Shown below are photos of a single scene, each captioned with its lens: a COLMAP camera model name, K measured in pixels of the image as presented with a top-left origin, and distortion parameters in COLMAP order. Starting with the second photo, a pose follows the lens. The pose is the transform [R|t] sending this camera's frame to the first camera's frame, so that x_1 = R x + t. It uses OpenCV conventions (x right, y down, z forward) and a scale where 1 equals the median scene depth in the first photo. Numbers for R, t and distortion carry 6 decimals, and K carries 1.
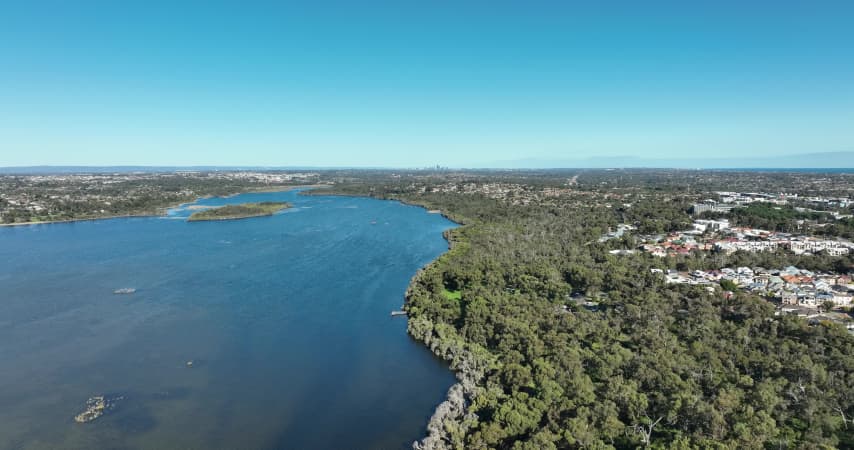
lens RADIAL K [[598.3, 0, 431.1], [0, 598.3, 223.9], [0, 0, 1]] dist [-0.001050, 0.012344]
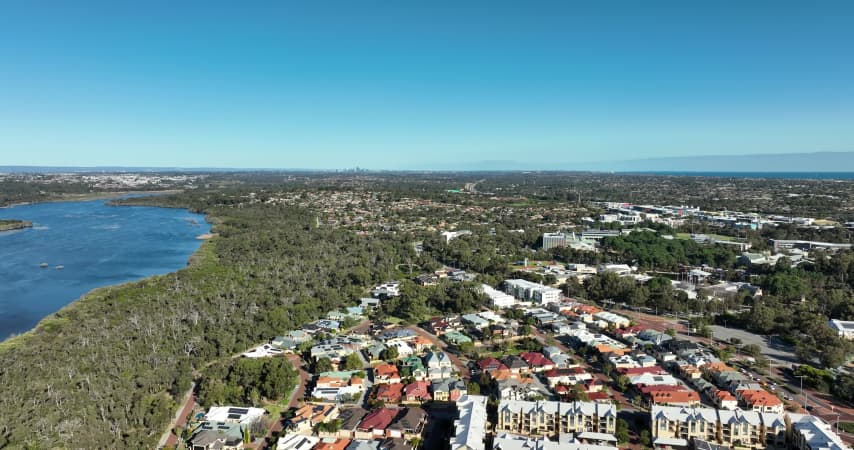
lens RADIAL K [[598.3, 0, 431.1], [0, 598.3, 223.9], [0, 0, 1]] dist [-0.001050, 0.012344]
pose [[0.992887, -0.005521, 0.118934, 0.144578], [0.005892, 0.999979, -0.002767, -0.025303], [-0.118916, 0.003448, 0.992898, 0.224060]]
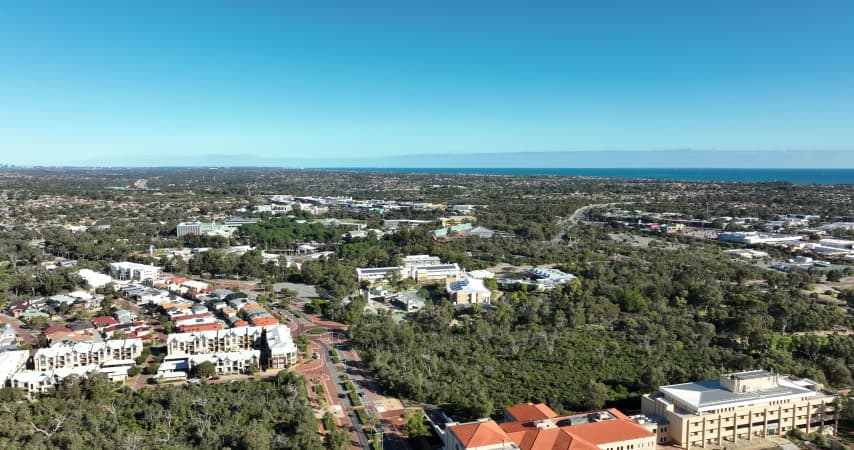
lens RADIAL K [[598.3, 0, 431.1], [0, 598.3, 223.9], [0, 0, 1]] dist [-0.001050, 0.012344]
pose [[0.815176, -0.050297, 0.577026, 0.168175], [0.049136, 0.998636, 0.017632, -0.017839], [-0.577126, 0.013979, 0.816536, 0.170540]]
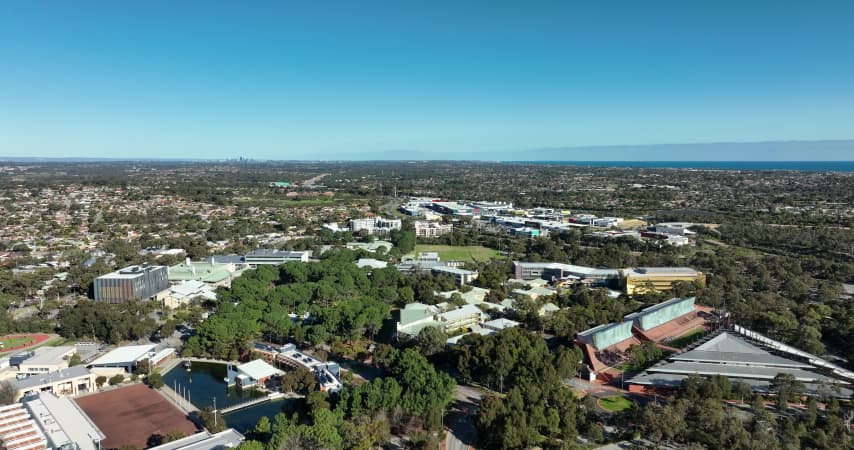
lens RADIAL K [[598.3, 0, 431.1], [0, 598.3, 223.9], [0, 0, 1]] dist [-0.001050, 0.012344]
pose [[0.959135, -0.026595, 0.281696, 0.313522], [0.022802, 0.999600, 0.016735, -0.037595], [-0.282028, -0.009627, 0.959358, 0.354772]]
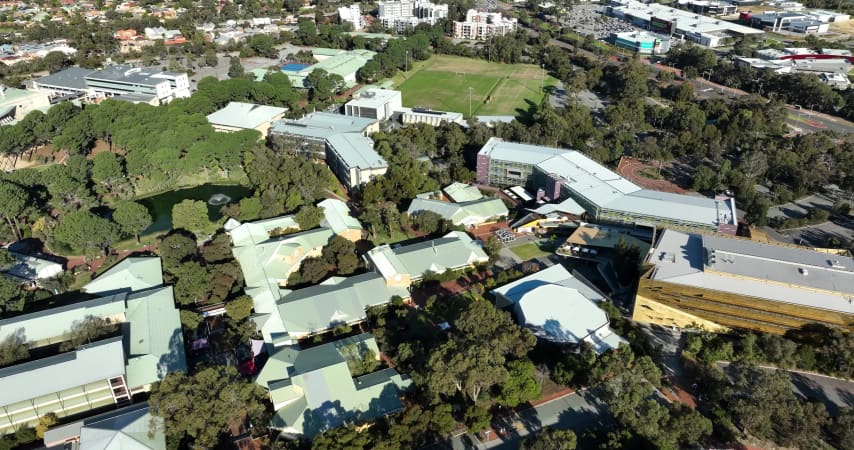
lens RADIAL K [[598.3, 0, 431.1], [0, 598.3, 223.9], [0, 0, 1]] dist [-0.001050, 0.012344]
pose [[0.998954, 0.024137, -0.038842, 0.419775], [-0.006716, 0.917582, 0.397490, -0.051536], [0.045234, -0.396814, 0.916784, 0.473385]]
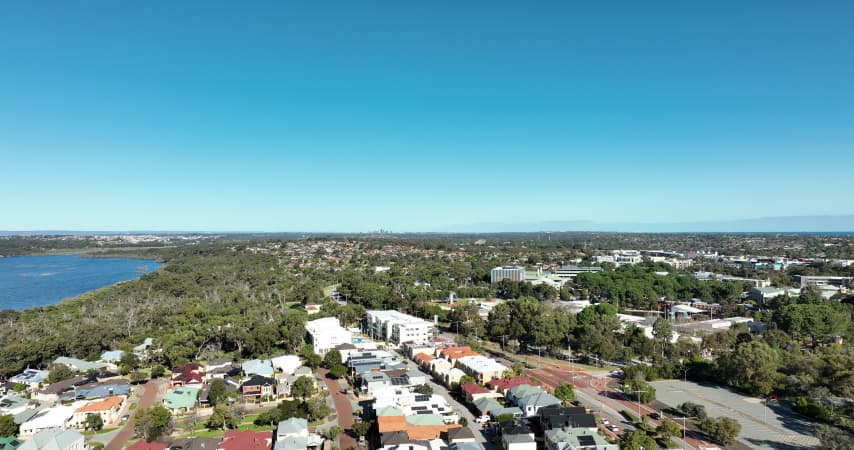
lens RADIAL K [[598.3, 0, 431.1], [0, 598.3, 223.9], [0, 0, 1]] dist [-0.001050, 0.012344]
pose [[0.997250, -0.000161, 0.074109, 0.208386], [0.008165, 0.994148, -0.107721, -0.008863], [-0.073658, 0.108030, 0.991415, 0.300729]]
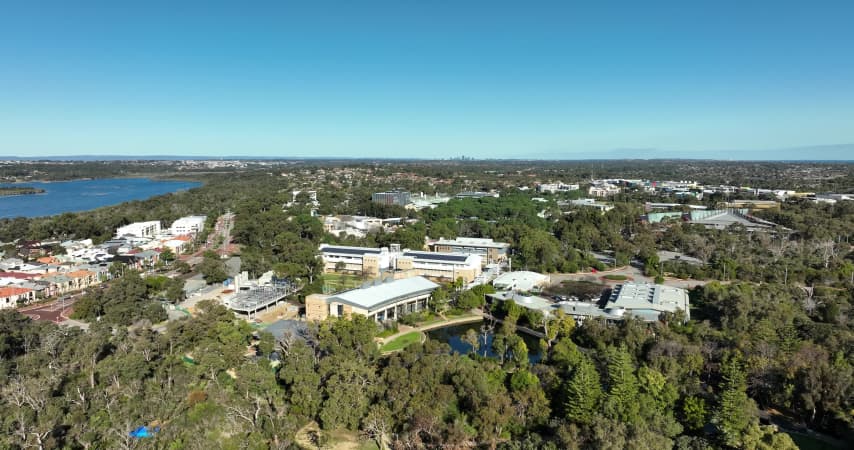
lens RADIAL K [[598.3, 0, 431.1], [0, 598.3, 223.9], [0, 0, 1]] dist [-0.001050, 0.012344]
pose [[0.997352, 0.011966, -0.071737, 0.320643], [-0.010924, 0.999829, 0.014903, -0.005193], [0.071903, -0.014080, 0.997312, 0.228579]]
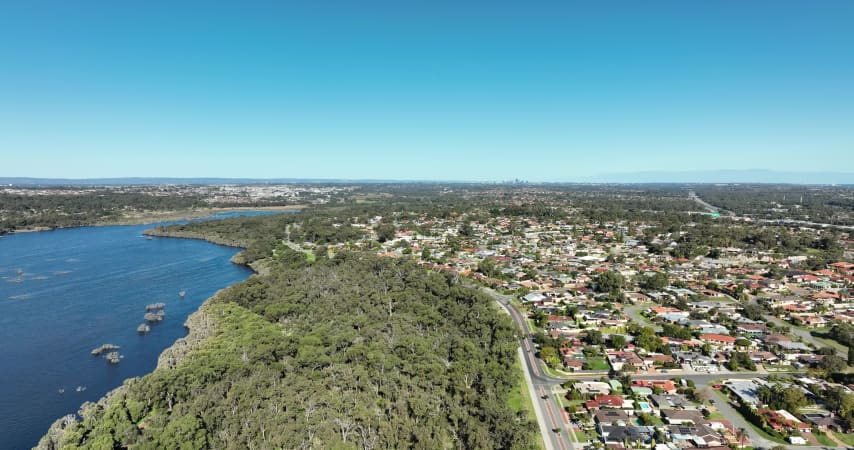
lens RADIAL K [[598.3, 0, 431.1], [0, 598.3, 223.9], [0, 0, 1]] dist [-0.001050, 0.012344]
pose [[0.990253, 0.016363, -0.138313, 0.094061], [-0.019457, 0.999589, -0.021048, -0.068630], [0.137912, 0.023534, 0.990165, 0.740707]]
